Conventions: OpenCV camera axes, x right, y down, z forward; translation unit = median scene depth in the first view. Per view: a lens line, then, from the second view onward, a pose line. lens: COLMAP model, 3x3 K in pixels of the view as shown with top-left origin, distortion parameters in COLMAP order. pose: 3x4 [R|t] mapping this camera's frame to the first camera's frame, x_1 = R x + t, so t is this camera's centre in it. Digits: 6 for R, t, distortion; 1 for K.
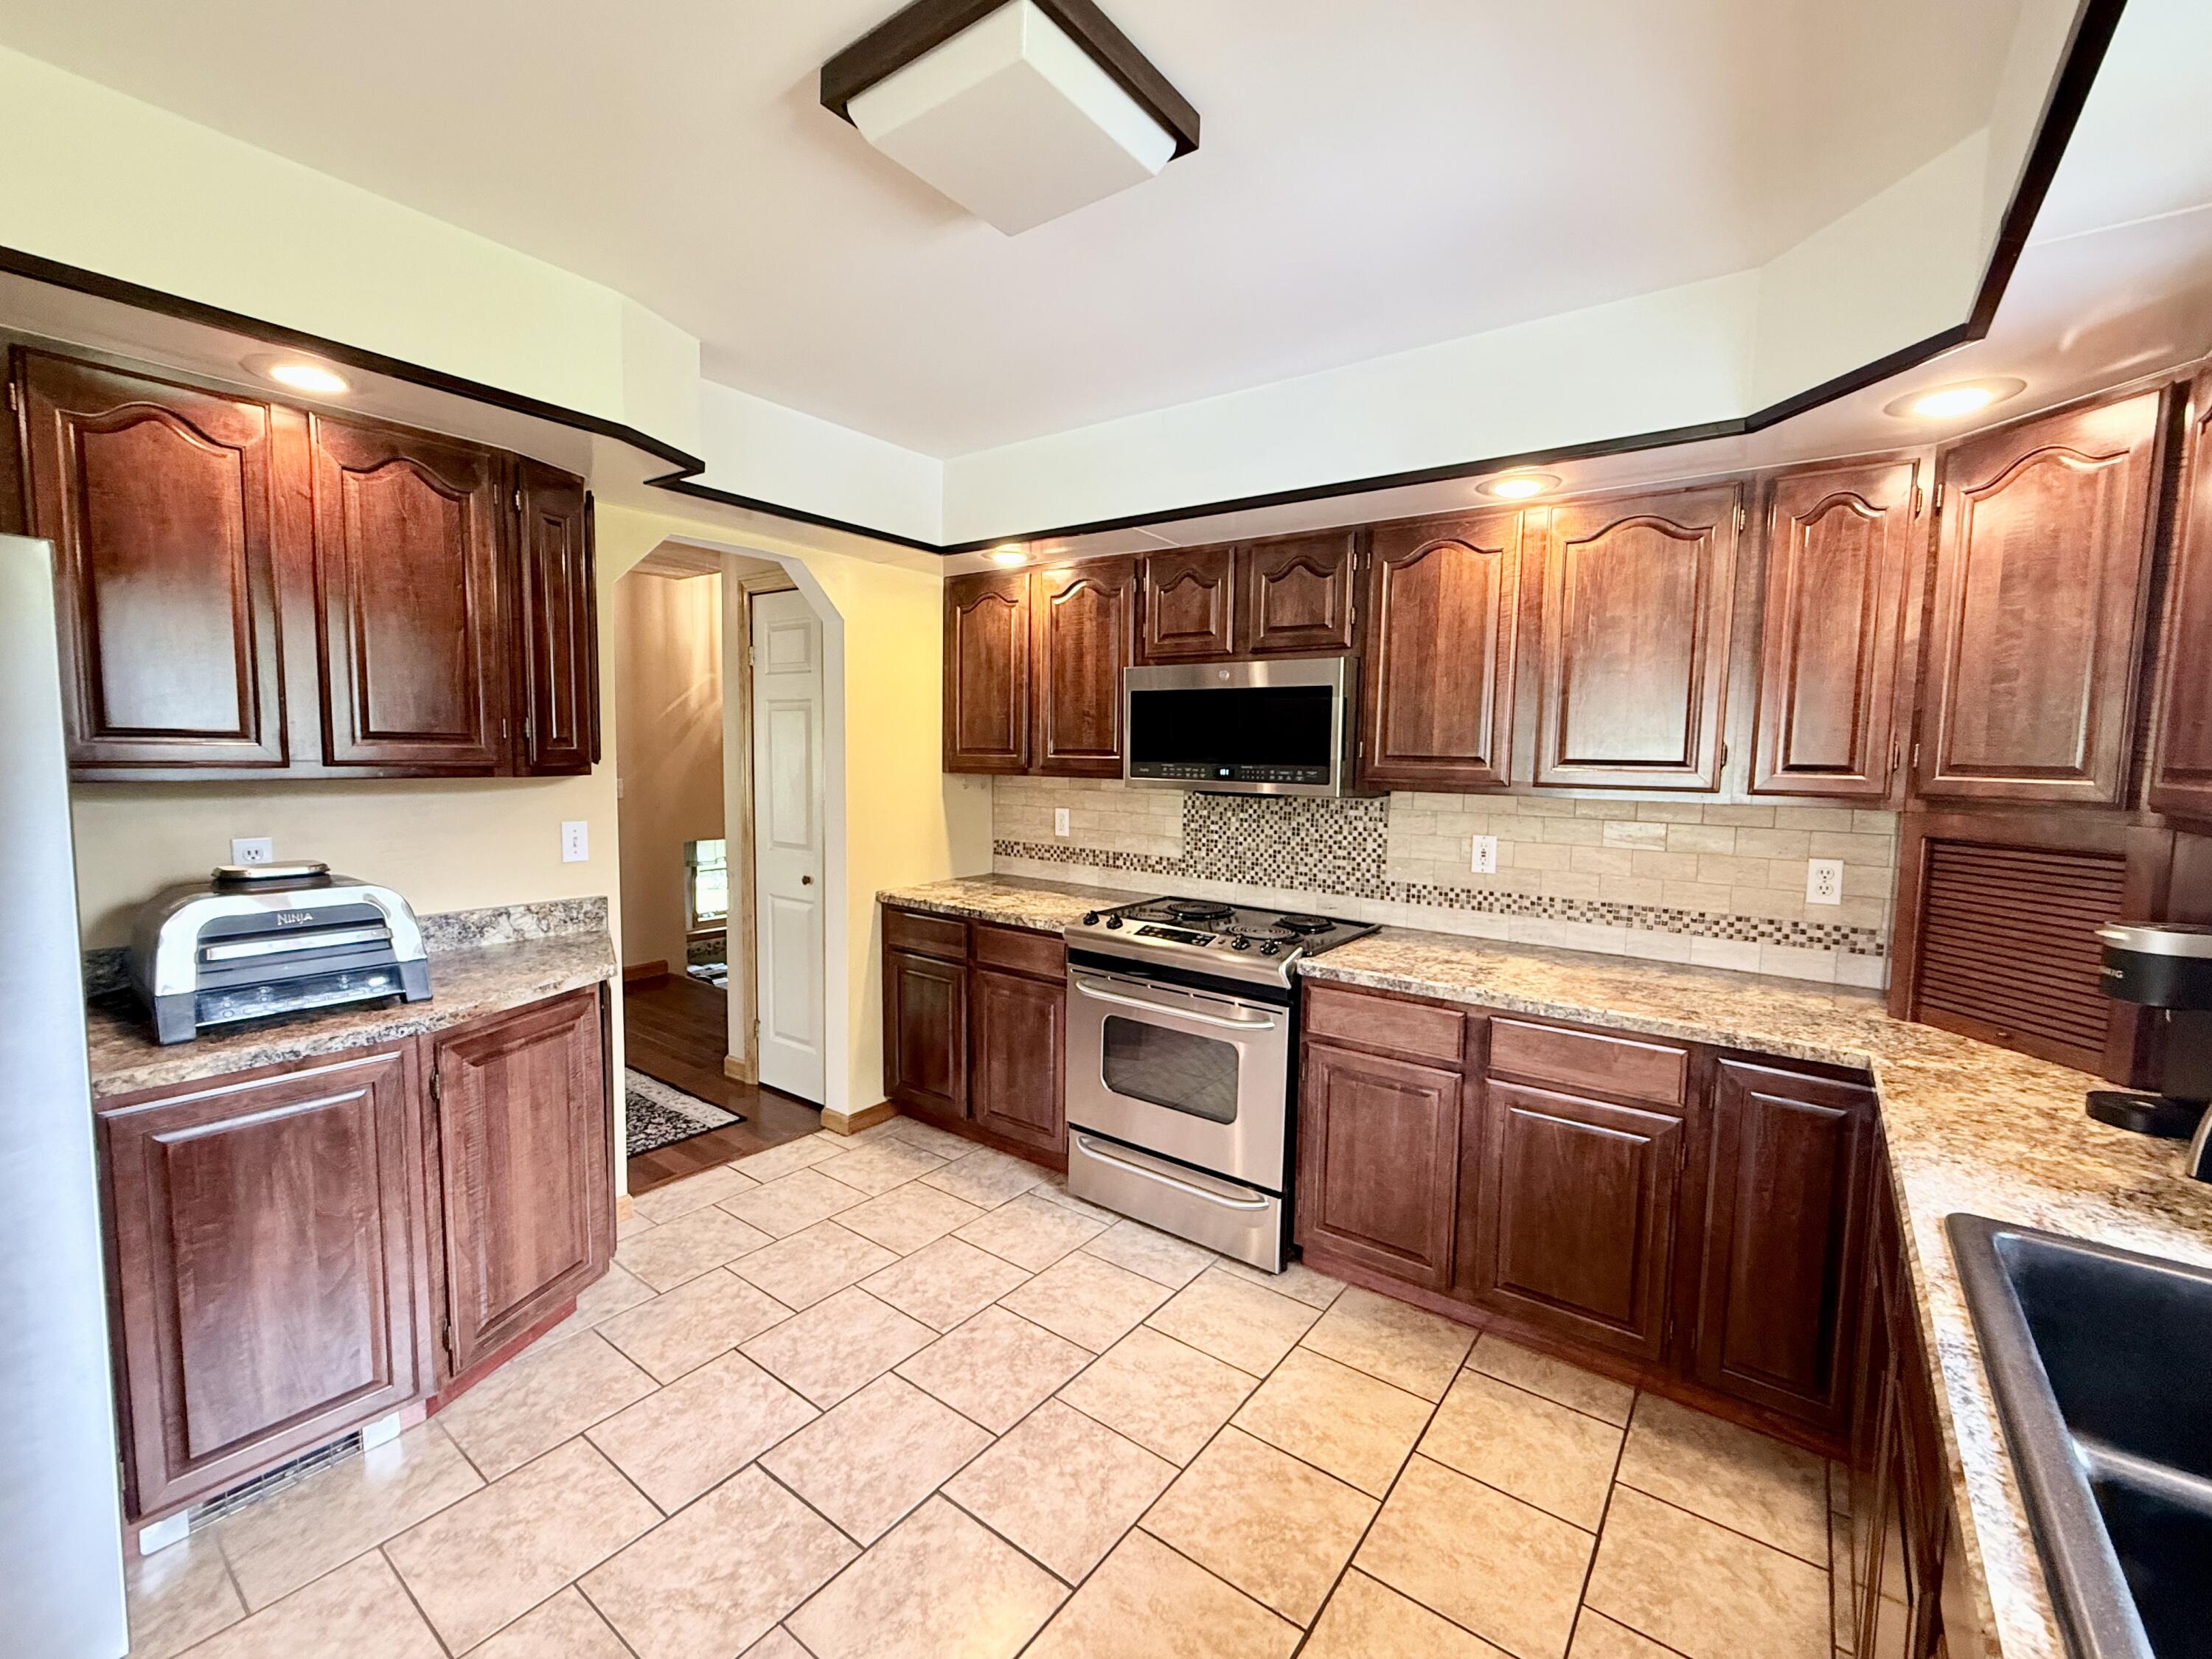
lens RADIAL K [[915.7, 0, 1115.1], [0, 915.7, 830.0], [0, 0, 1]] dist [0.000987, -0.000013]
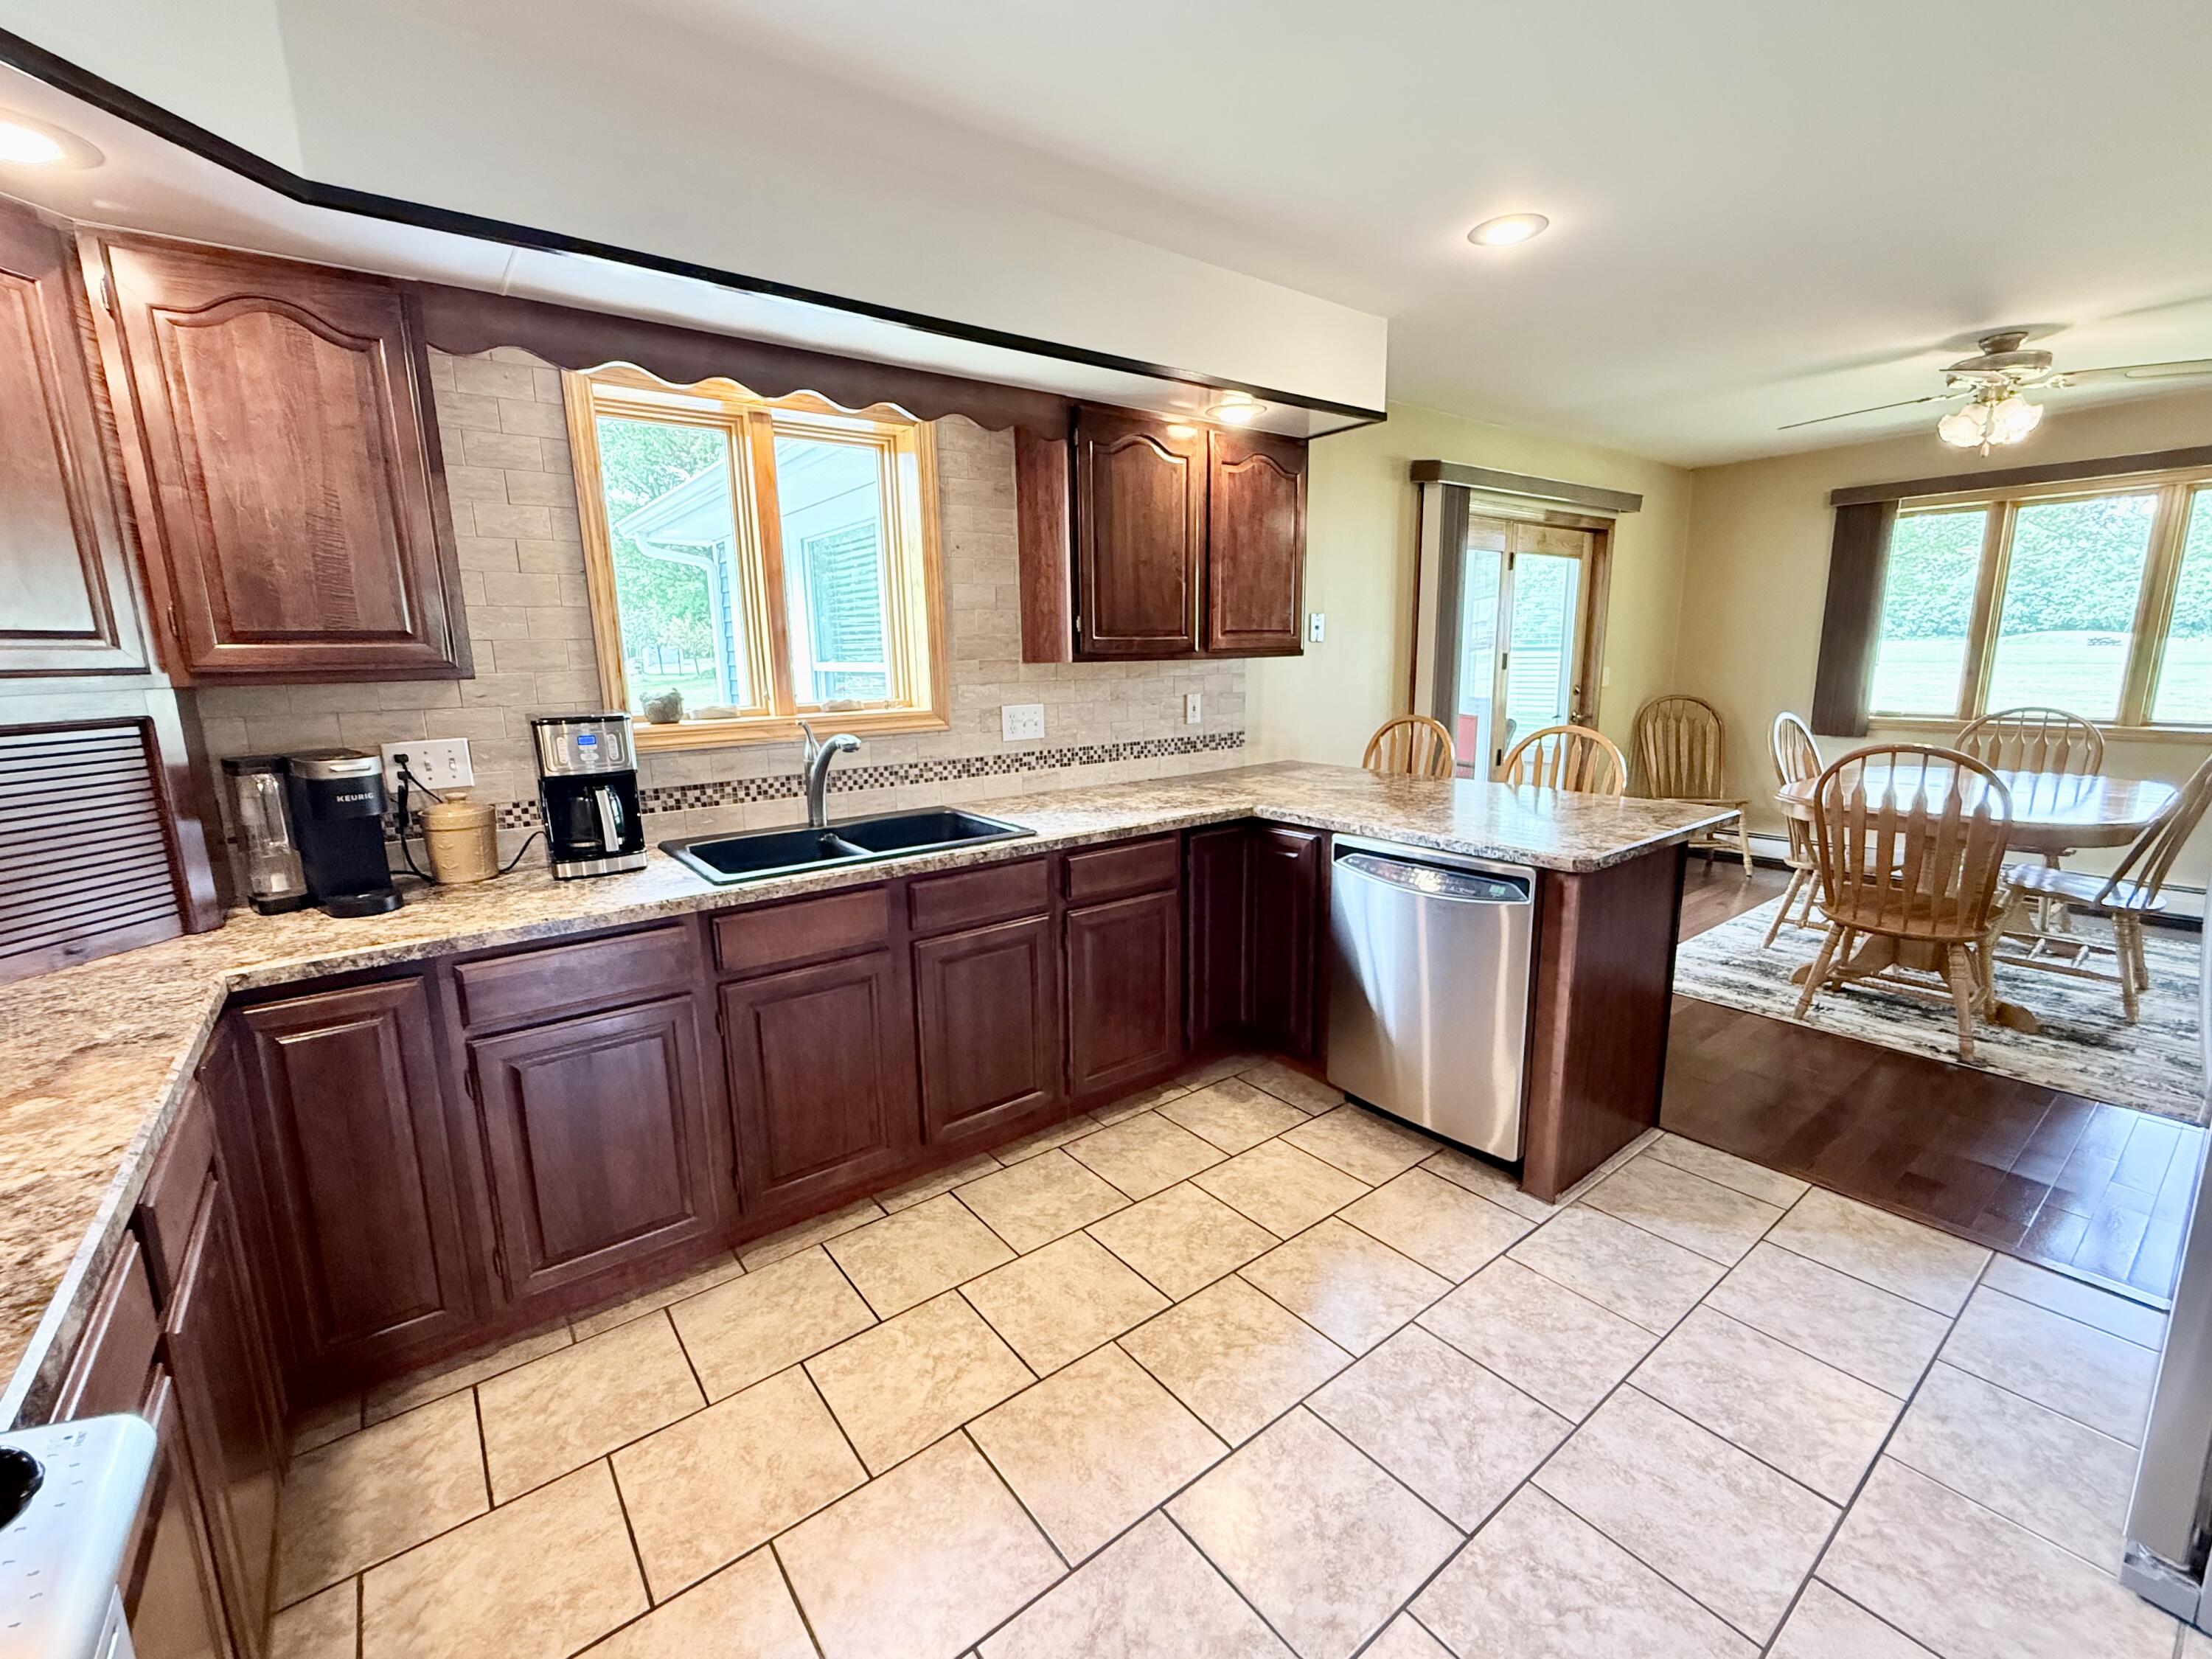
lens RADIAL K [[935.7, 0, 1105.3], [0, 935.7, 831.2], [0, 0, 1]] dist [0.001952, -0.000534]
pose [[-0.961422, -0.054146, 0.269696, -0.135988], [0.023272, 0.960910, 0.275883, -0.074310], [-0.274092, 0.271516, -0.922579, 1.076296]]
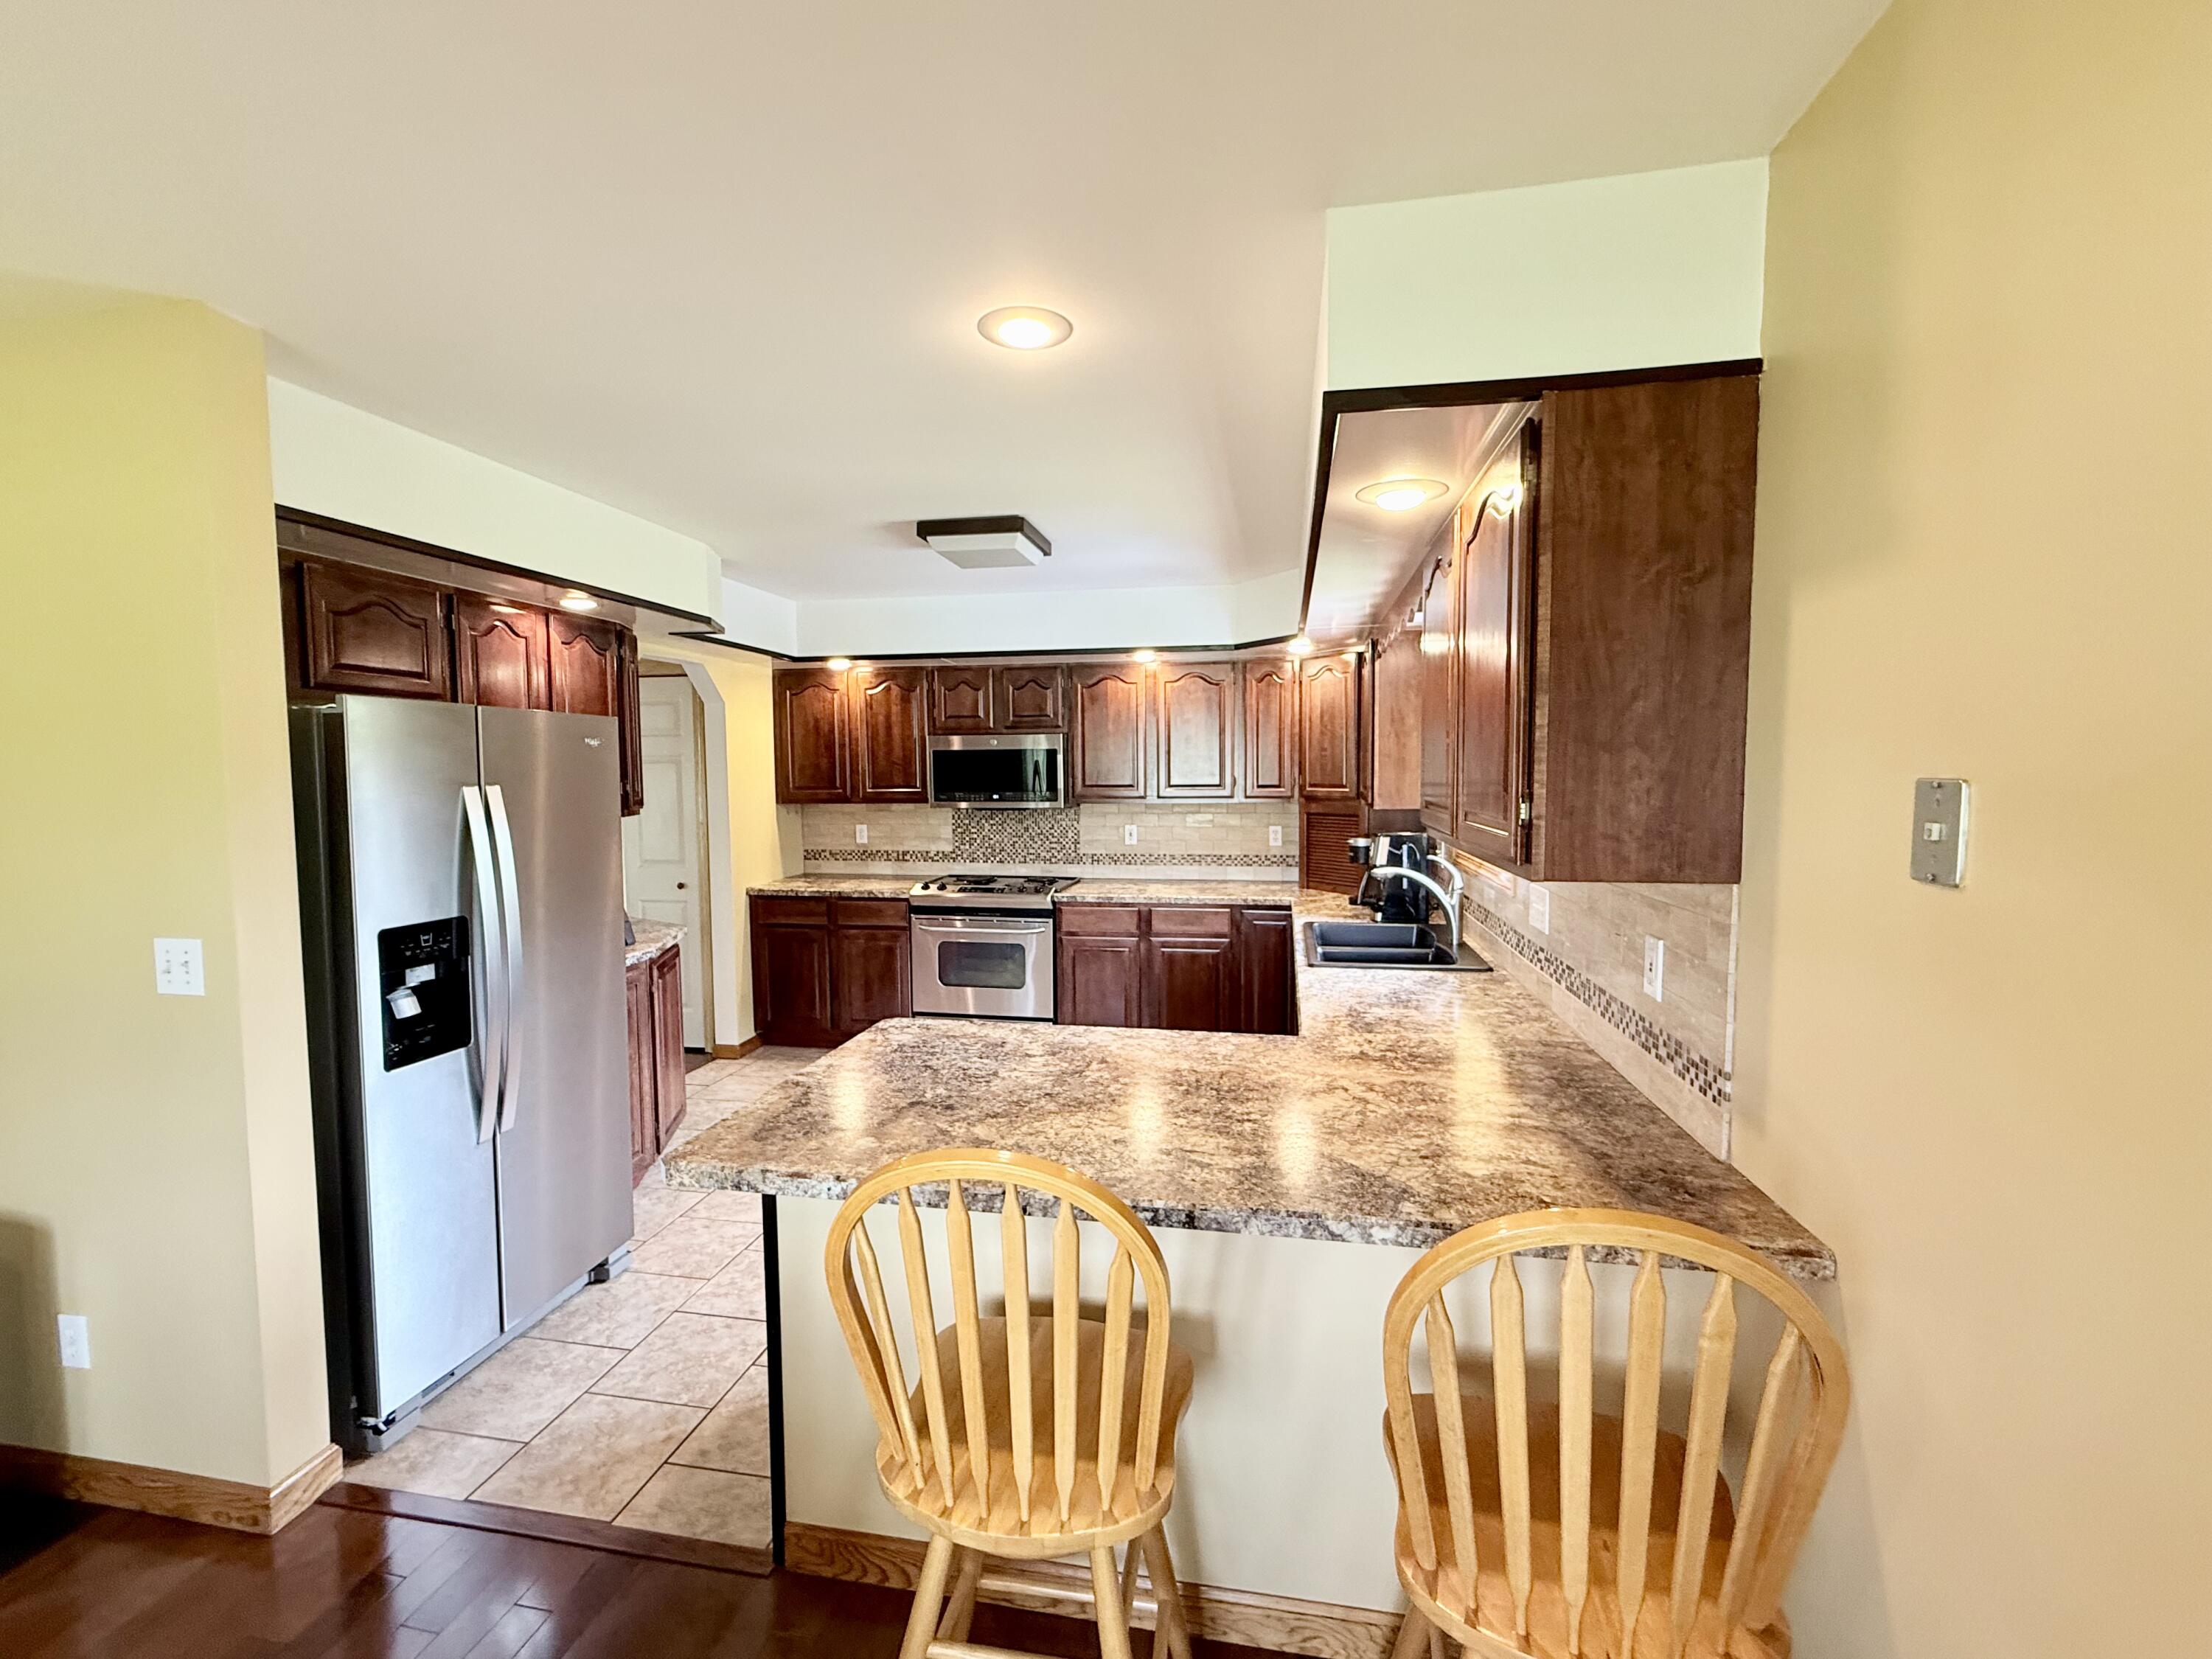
lens RADIAL K [[887.6, 0, 1101.3], [0, 887.6, 829.3], [0, 0, 1]] dist [0.001682, 0.000099]
pose [[0.900695, -0.055168, 0.430935, -0.487814], [0.062428, 0.998046, -0.002712, 0.018169], [-0.429944, 0.029345, 0.902379, -0.695943]]
